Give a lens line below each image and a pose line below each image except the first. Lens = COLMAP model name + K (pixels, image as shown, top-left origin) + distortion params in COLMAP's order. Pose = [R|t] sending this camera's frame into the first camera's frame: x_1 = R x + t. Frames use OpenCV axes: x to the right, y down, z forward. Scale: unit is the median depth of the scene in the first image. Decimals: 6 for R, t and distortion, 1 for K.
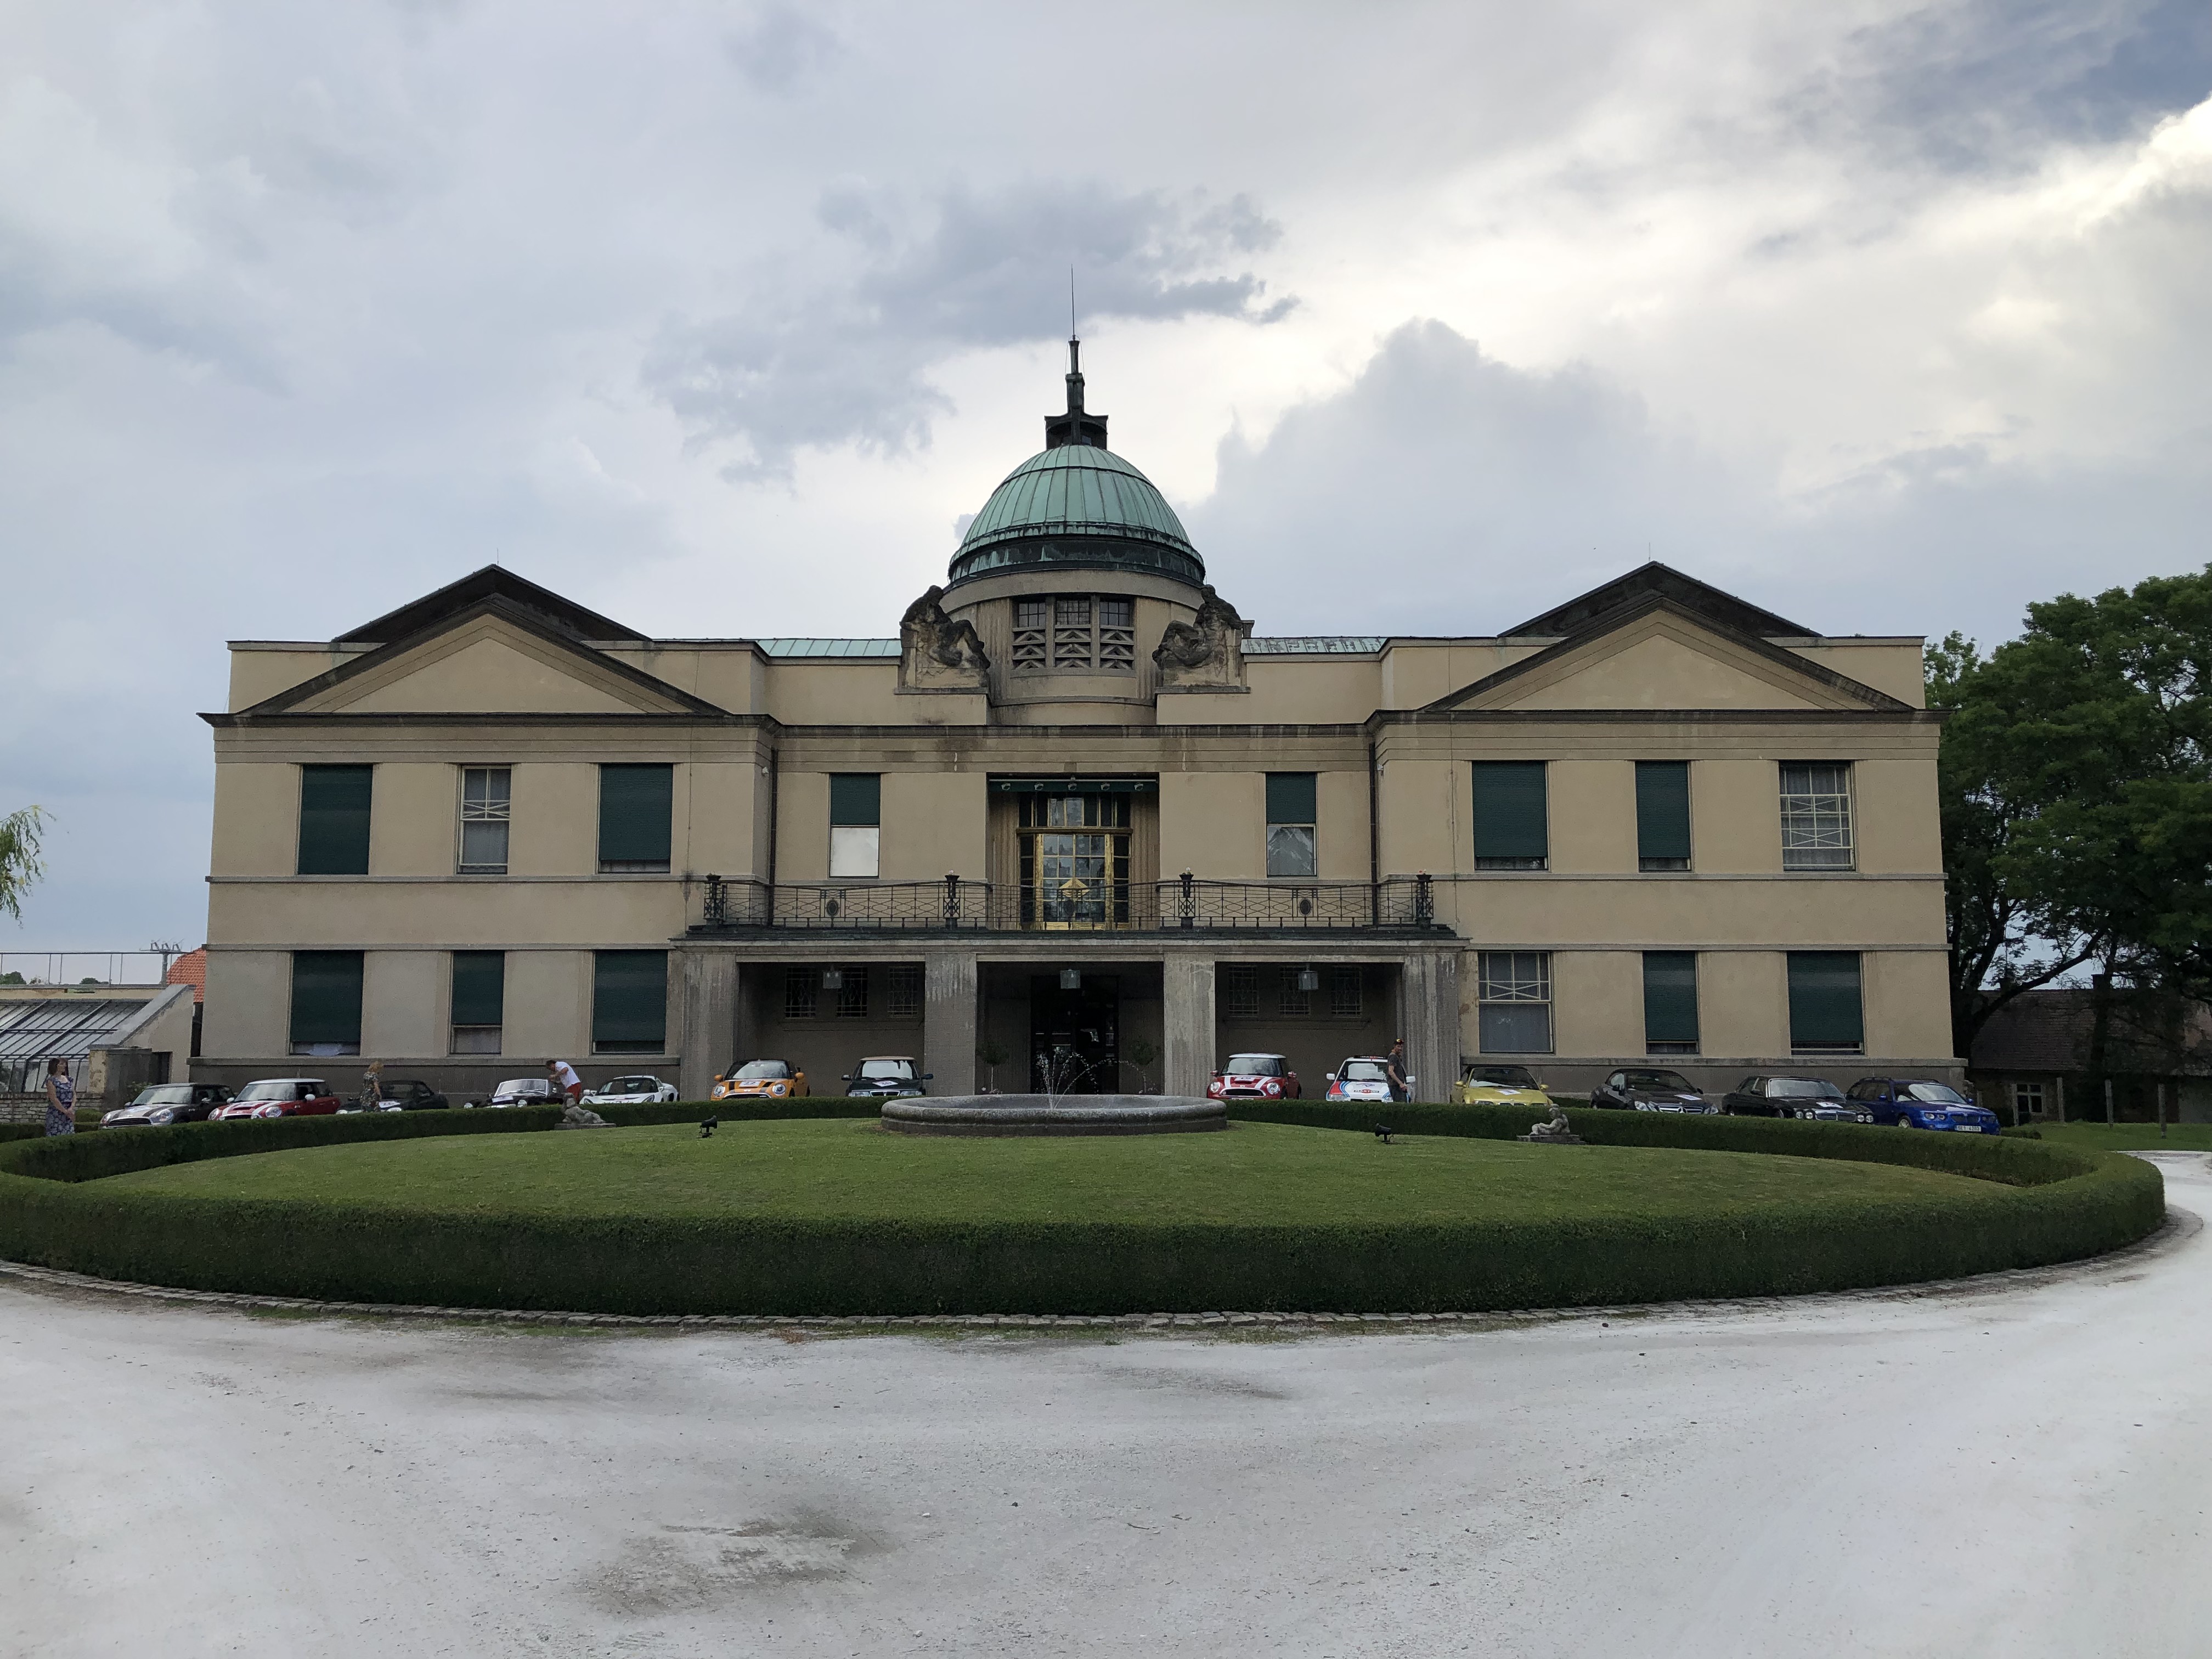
lens RADIAL K [[1850.4, 0, 1091.6], [0, 1850.4, 819.7], [0, 0, 1]] dist [0.053133, -0.038655]
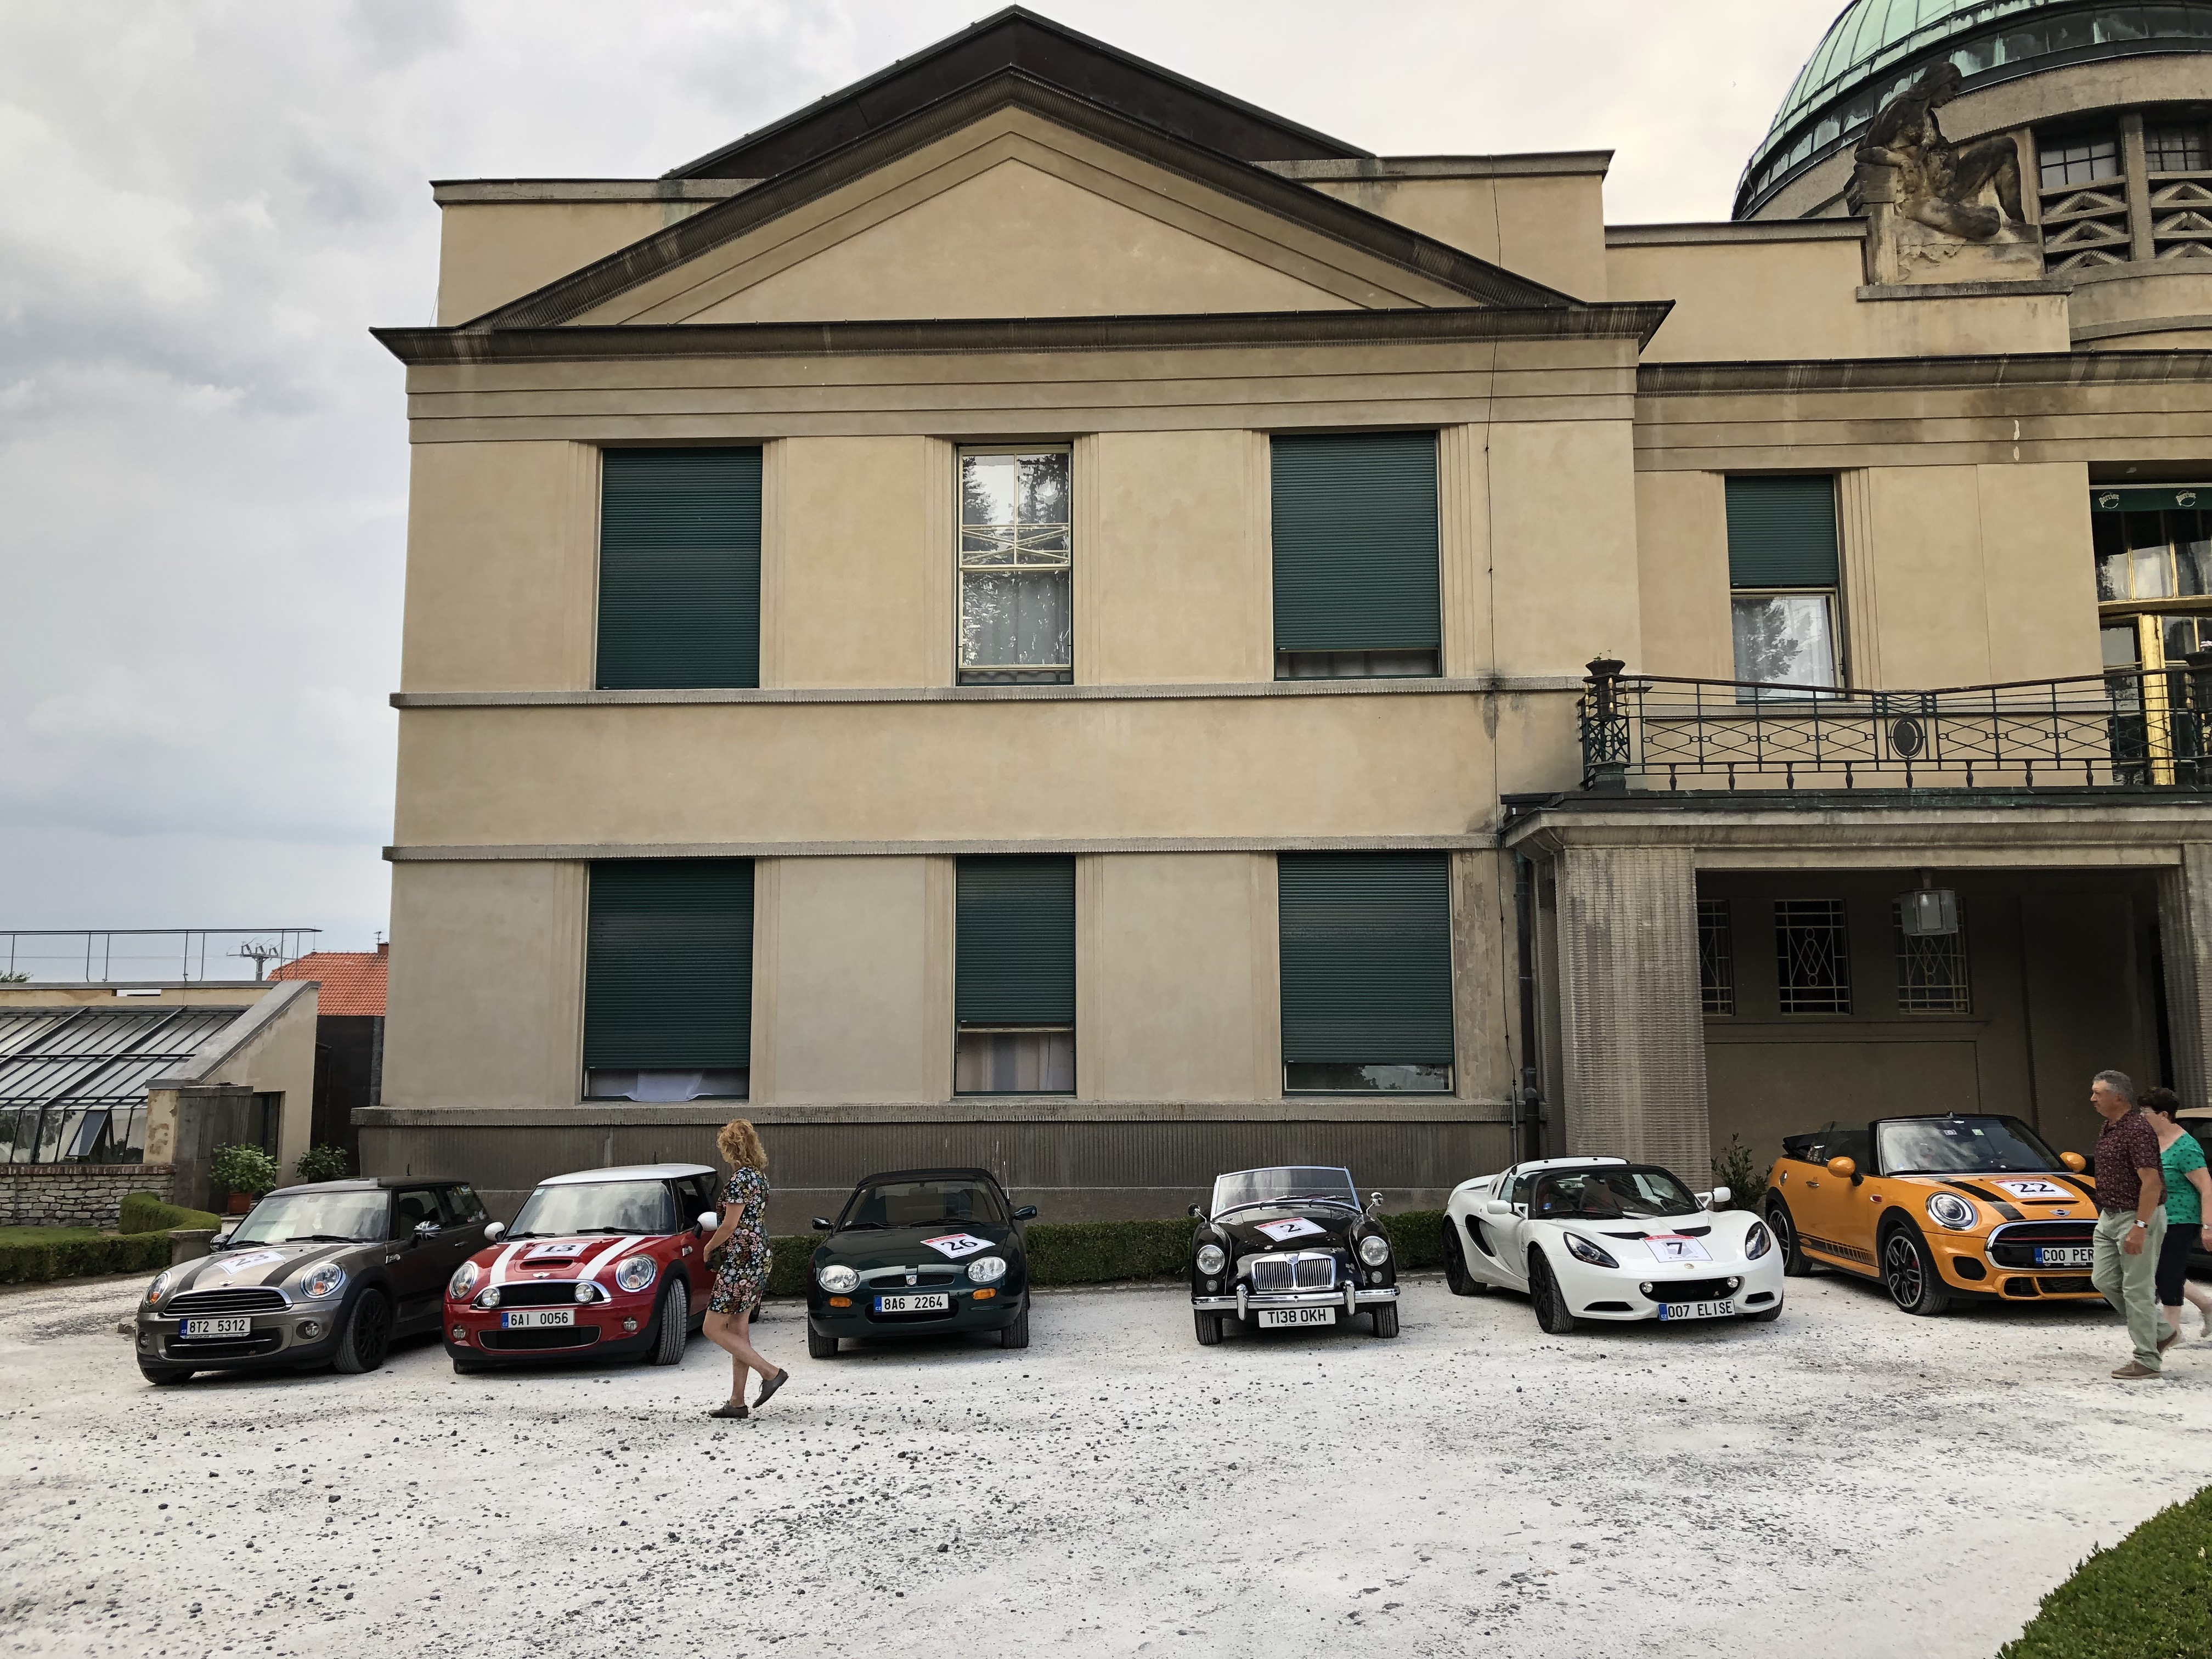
lens RADIAL K [[1850.4, 0, 1123.7], [0, 1850.4, 808.1], [0, 0, 1]] dist [0.053133, -0.038655]
pose [[0.999741, -0.010089, -0.020413, -0.292036], [0.009667, 0.999739, -0.020676, 0.067366], [0.020616, 0.020473, 0.999578, 0.563479]]
